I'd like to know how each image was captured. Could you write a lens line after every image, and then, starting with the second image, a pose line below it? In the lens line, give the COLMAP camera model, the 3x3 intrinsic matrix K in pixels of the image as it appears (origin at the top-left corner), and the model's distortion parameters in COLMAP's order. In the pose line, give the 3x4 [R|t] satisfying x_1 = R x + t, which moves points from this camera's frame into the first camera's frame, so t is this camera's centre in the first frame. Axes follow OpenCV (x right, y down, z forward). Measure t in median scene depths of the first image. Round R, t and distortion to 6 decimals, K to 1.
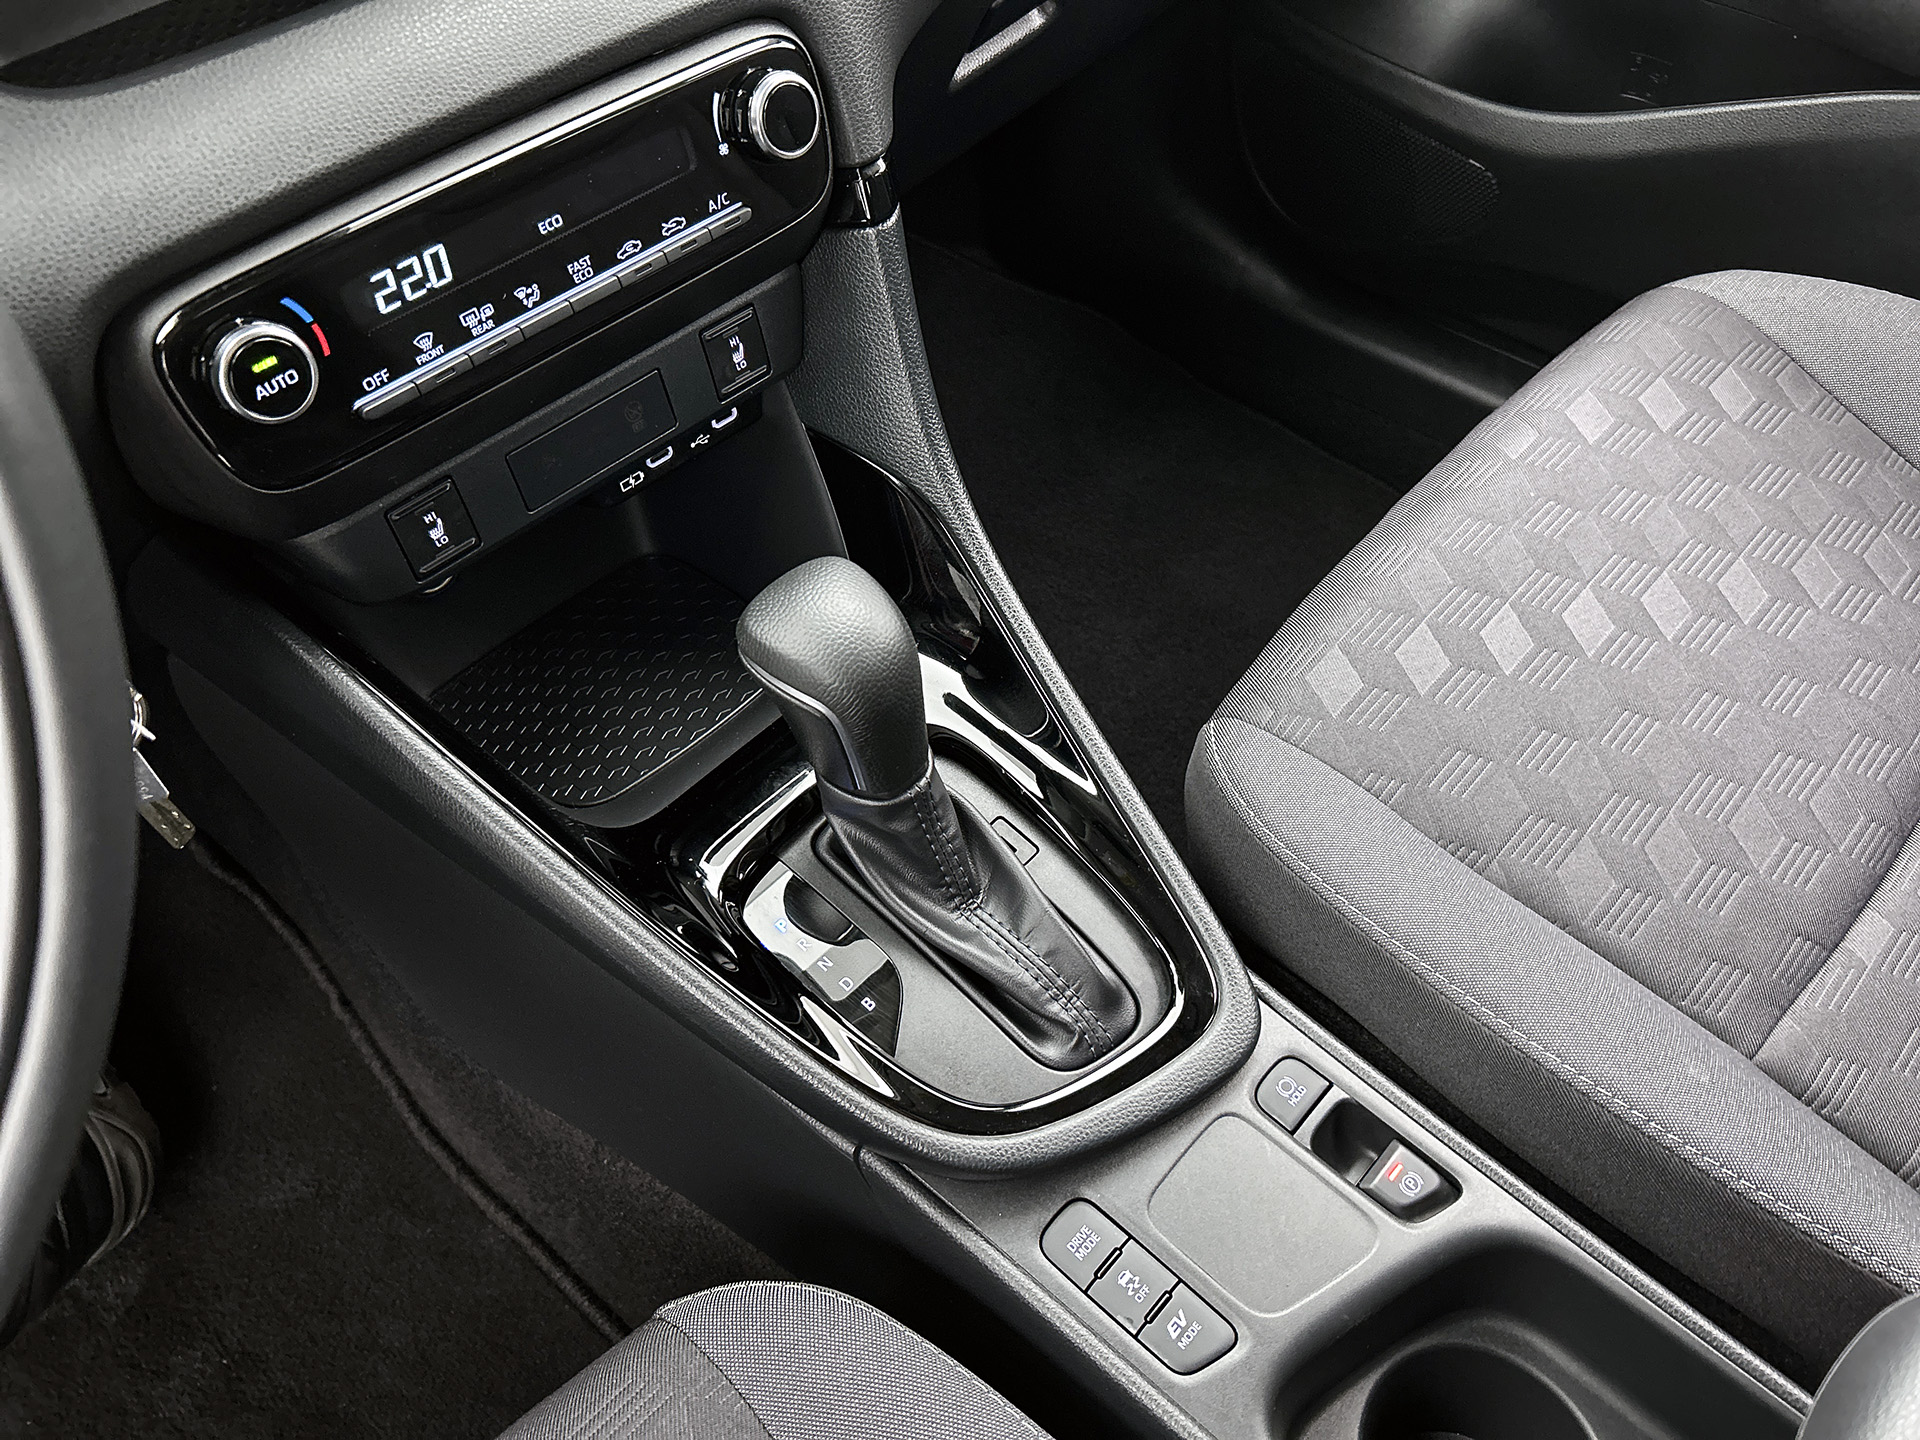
lens RADIAL K [[1450.9, 0, 964.3], [0, 1450.9, 723.8], [0, 0, 1]] dist [0.058281, -0.069434]
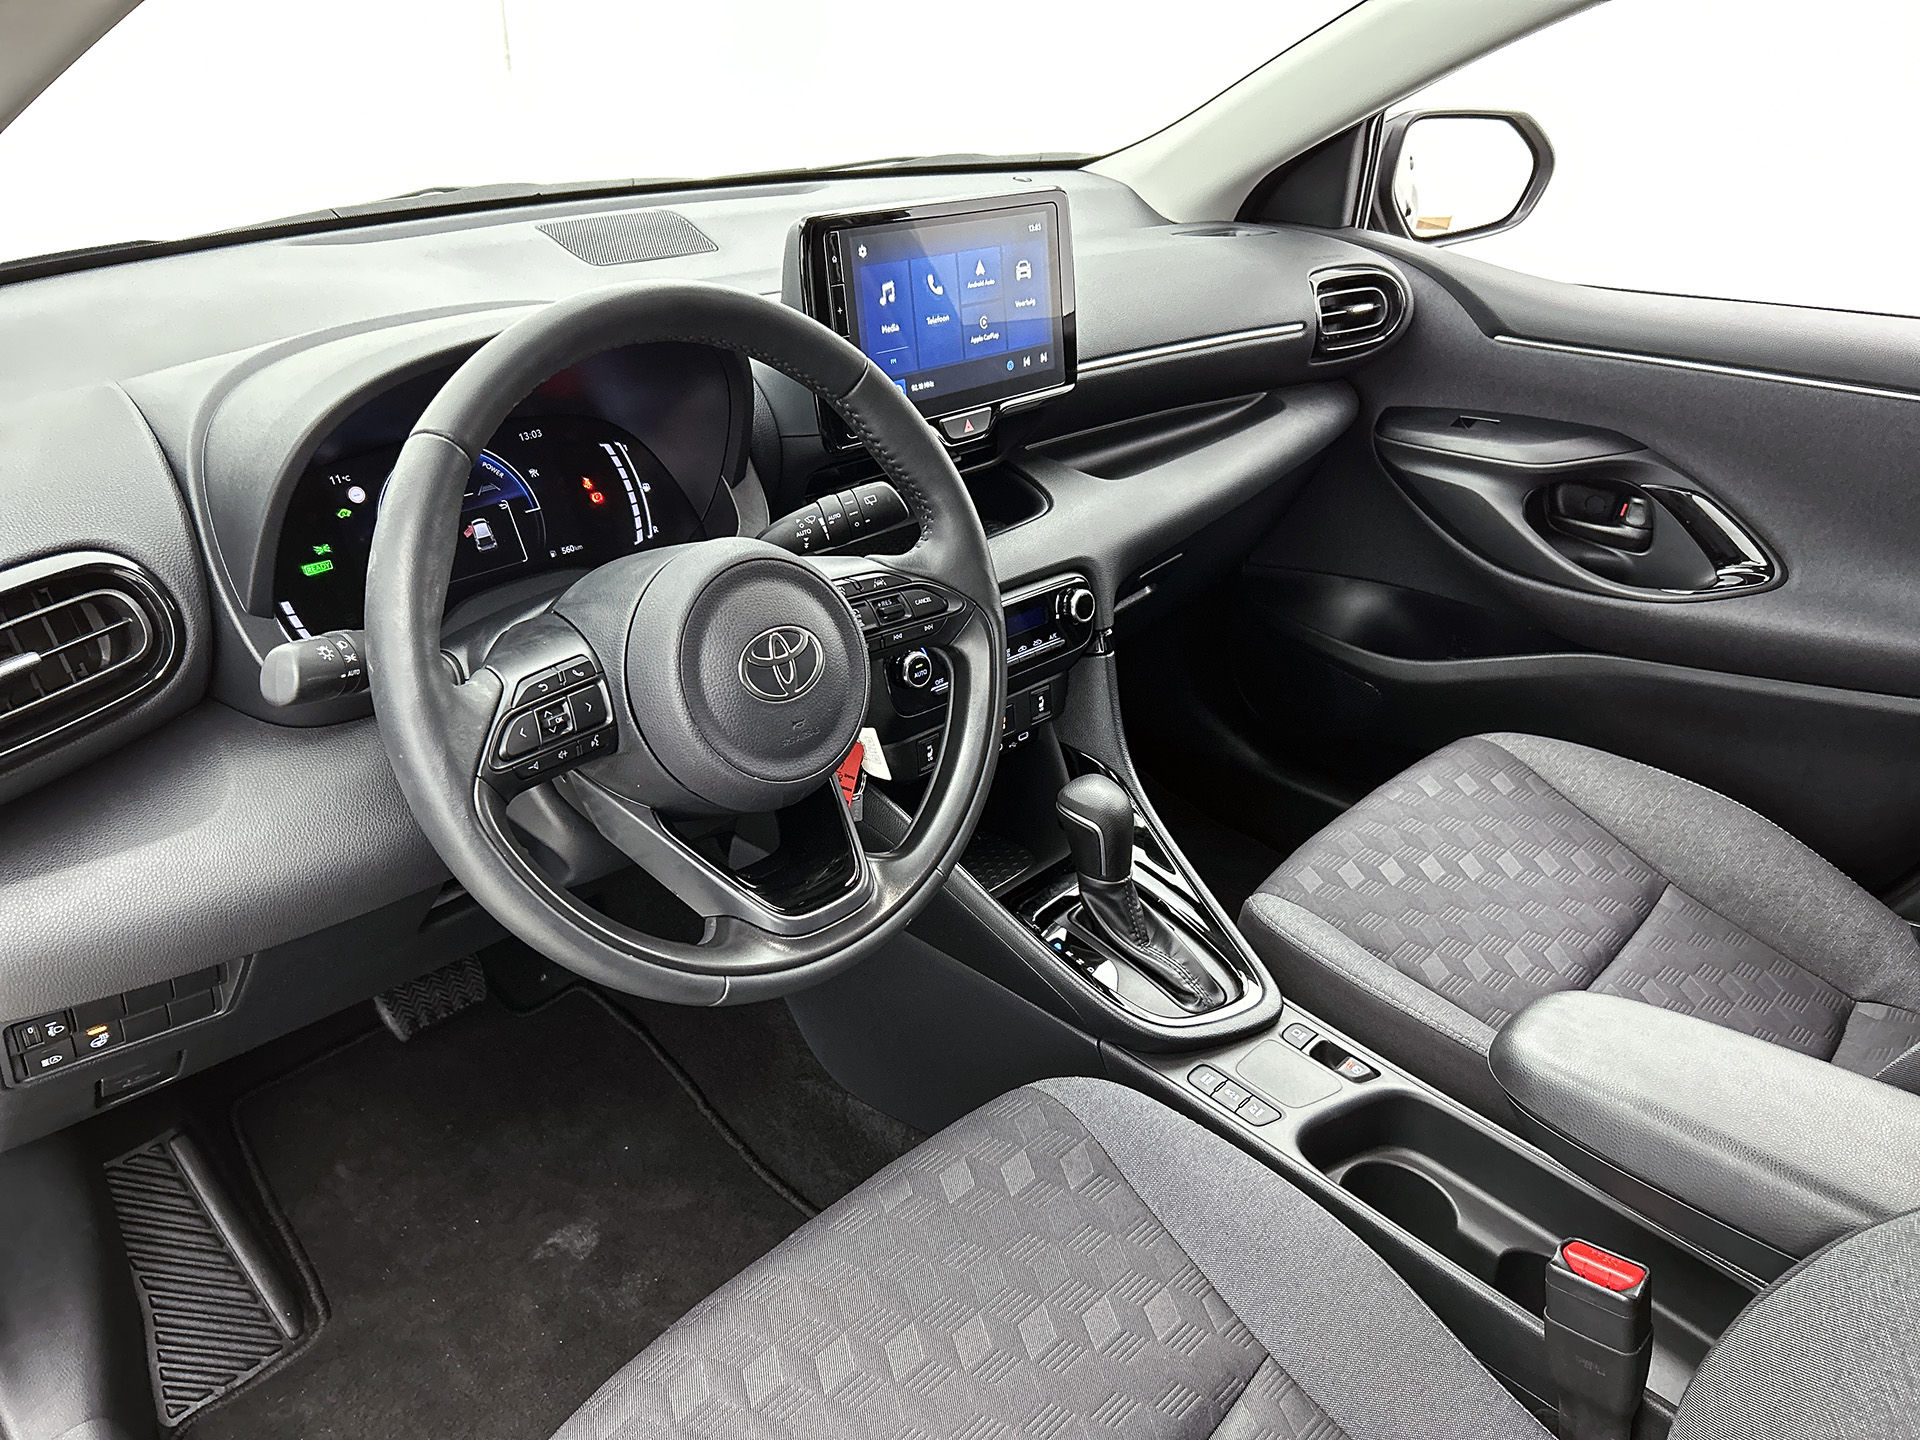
lens RADIAL K [[1450.9, 0, 961.0], [0, 1450.9, 730.1], [0, 0, 1]] dist [0.058281, -0.069434]
pose [[0.997602, 0.064696, 0.024581, -0.351751], [-0.050570, 0.923894, -0.379291, 0.681003], [-0.047249, 0.377139, 0.924951, -1.118894]]
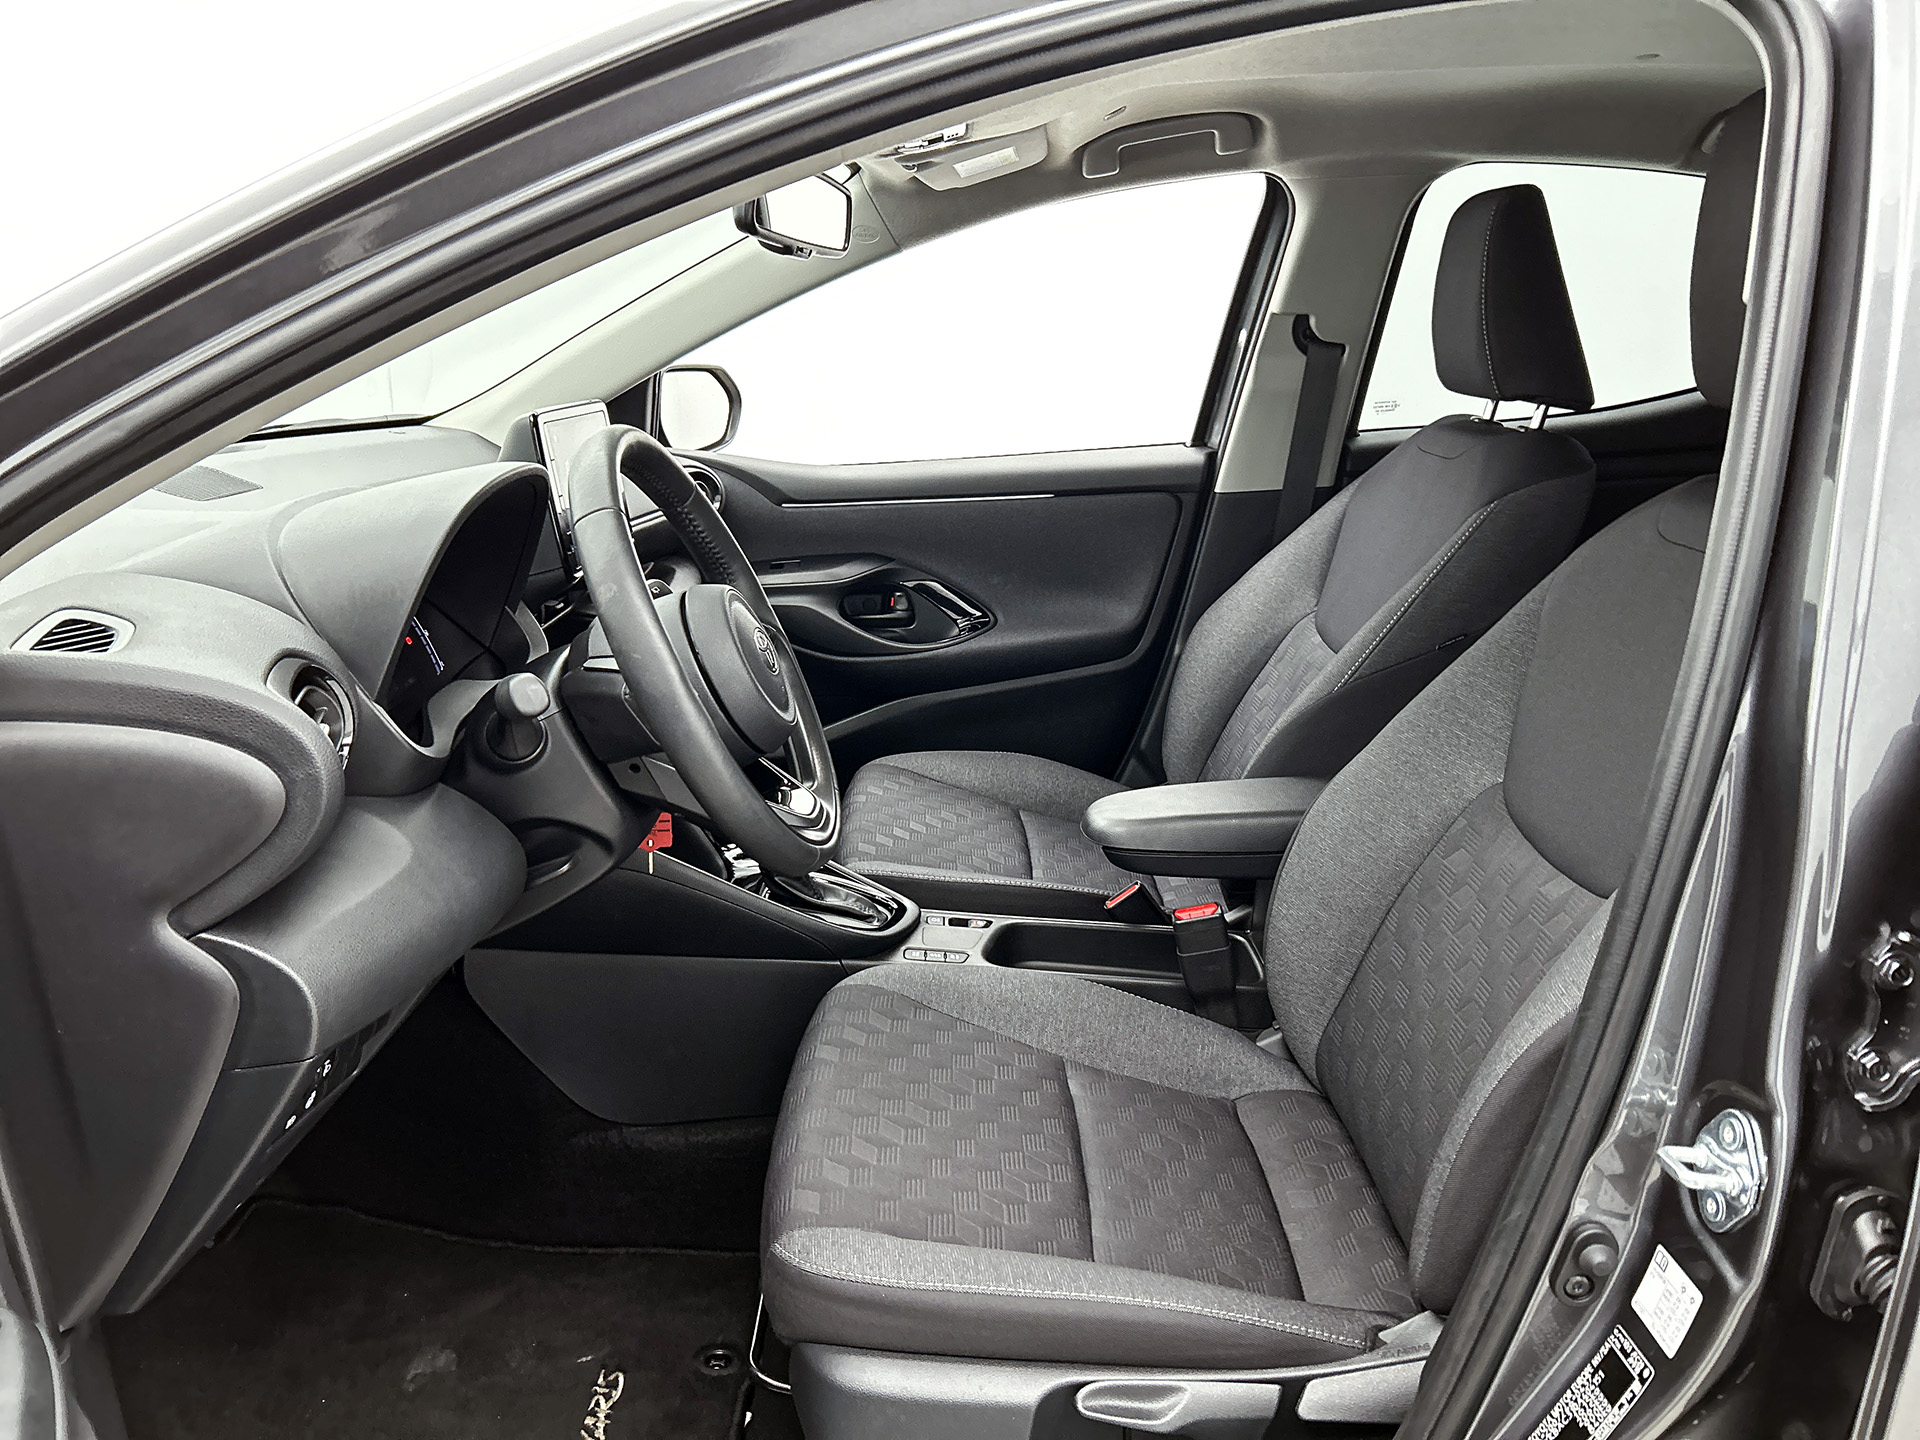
lens RADIAL K [[1450.9, 0, 953.1], [0, 1450.9, 730.1], [0, 0, 1]] dist [0.058281, -0.069434]
pose [[0.734158, -0.140088, 0.664370, -1.790213], [0.499605, 0.774065, -0.388868, 1.182555], [-0.459790, 0.617413, 0.638274, -1.276025]]
